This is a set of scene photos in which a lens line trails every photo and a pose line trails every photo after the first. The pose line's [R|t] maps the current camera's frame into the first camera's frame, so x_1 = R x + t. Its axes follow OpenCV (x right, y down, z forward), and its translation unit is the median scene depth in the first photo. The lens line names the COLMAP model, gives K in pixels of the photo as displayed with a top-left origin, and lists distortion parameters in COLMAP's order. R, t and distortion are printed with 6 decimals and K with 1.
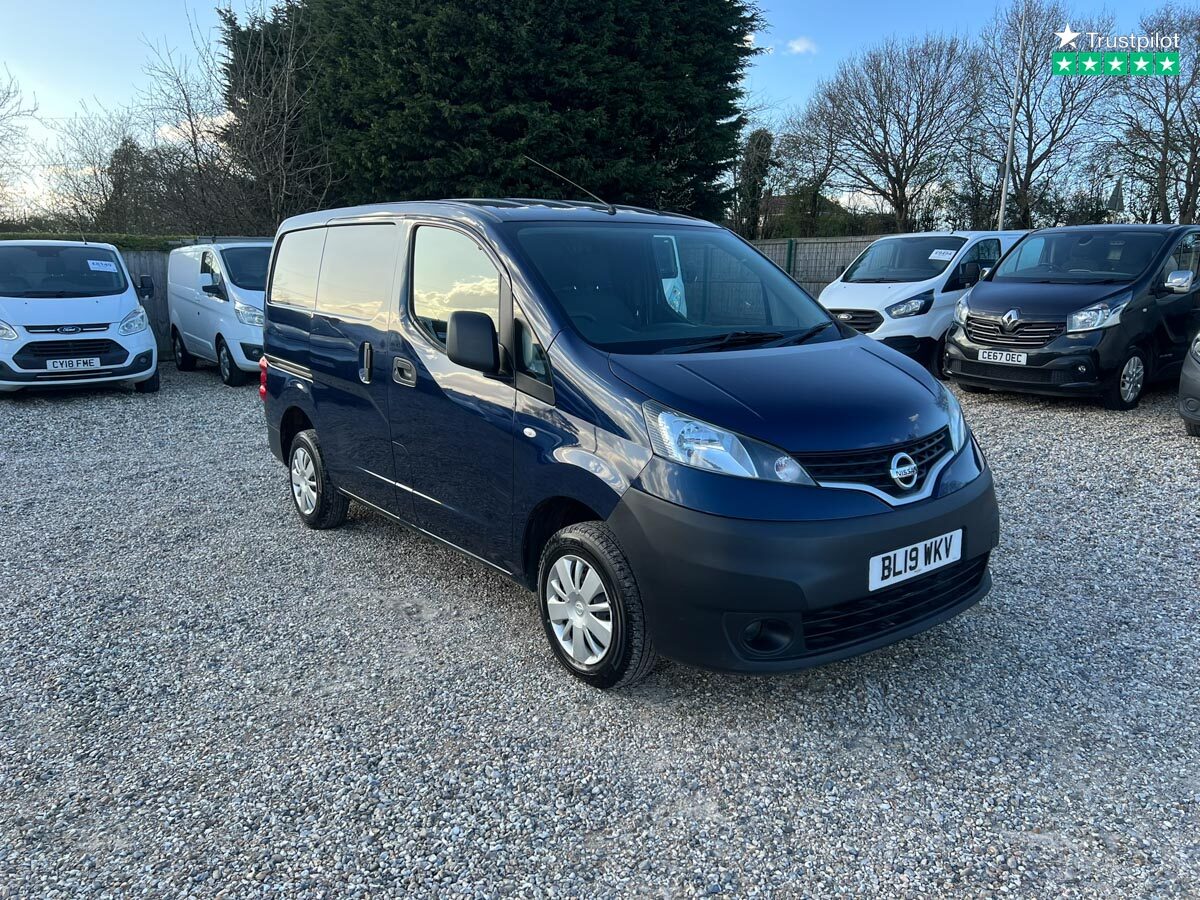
lens RADIAL K [[903.9, 0, 598.4], [0, 903.9, 453.7], [0, 0, 1]] dist [0.045904, -0.054990]
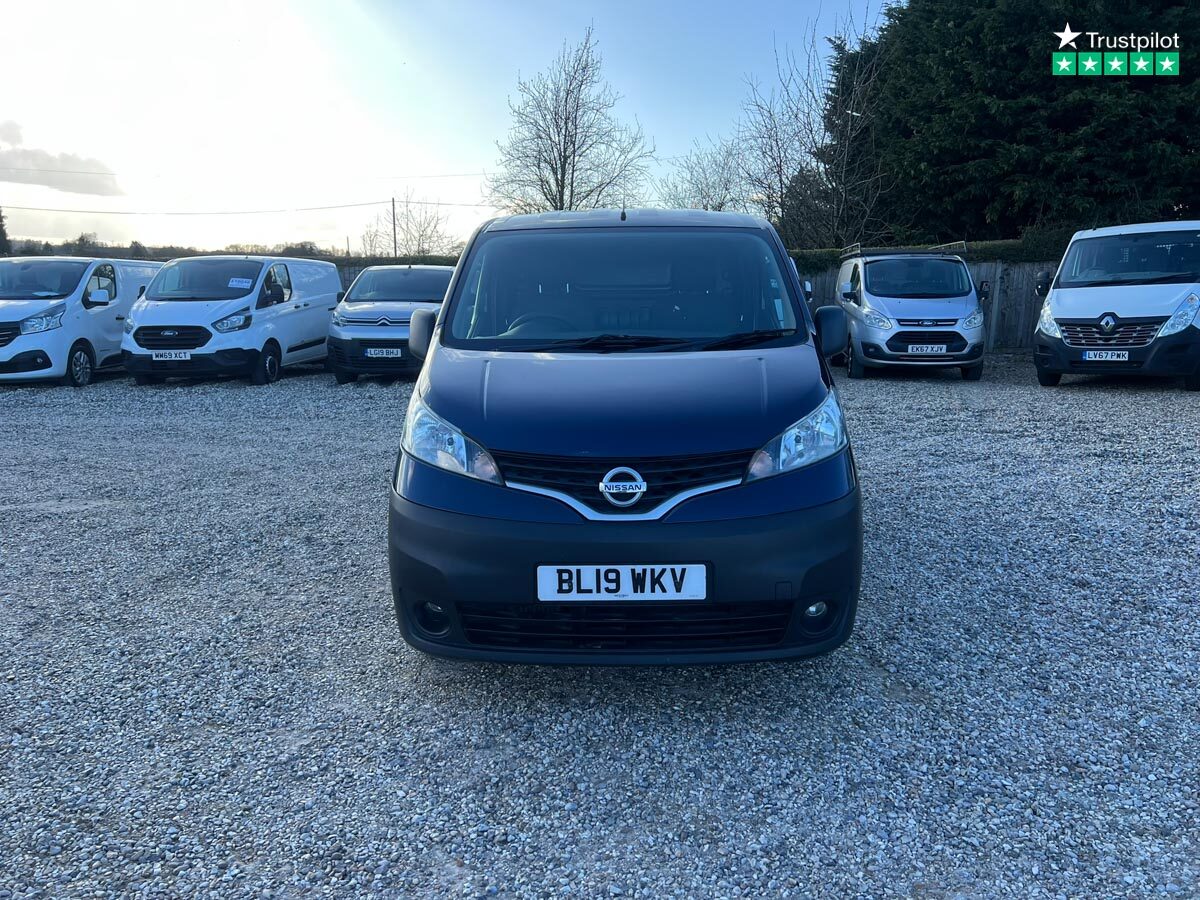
lens RADIAL K [[903.9, 0, 601.7], [0, 903.9, 451.6], [0, 0, 1]] dist [0.045904, -0.054990]
pose [[0.773169, 0.108179, -0.624906, 0.140892], [-0.117357, 0.992732, 0.026654, -0.005988], [0.623247, 0.052730, 0.780245, 0.042304]]
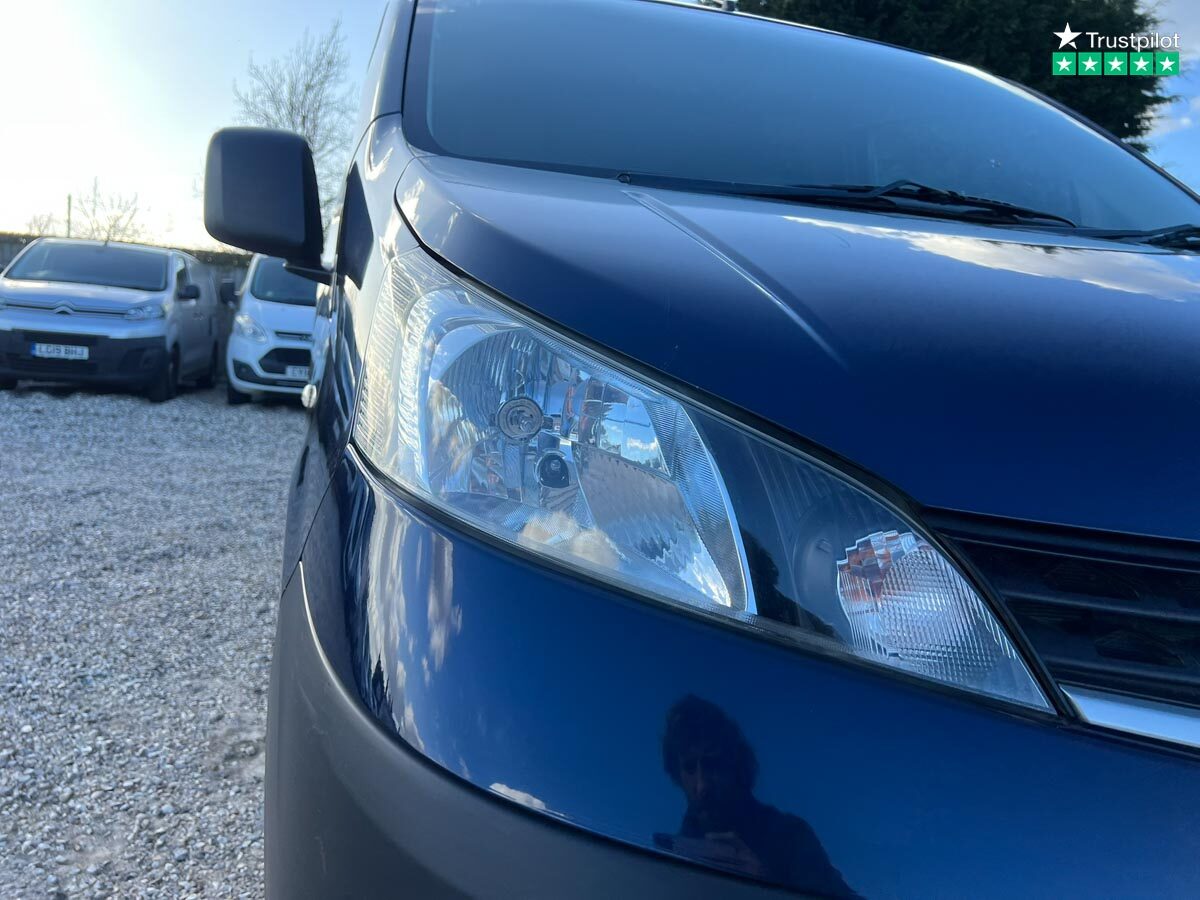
lens RADIAL K [[903.9, 0, 599.4], [0, 903.9, 445.0], [0, 0, 1]] dist [0.045904, -0.054990]
pose [[0.926622, 0.109325, -0.359750, 0.031848], [-0.144893, 0.986725, -0.073348, 0.001334], [0.346956, 0.120091, 0.930161, 0.117075]]
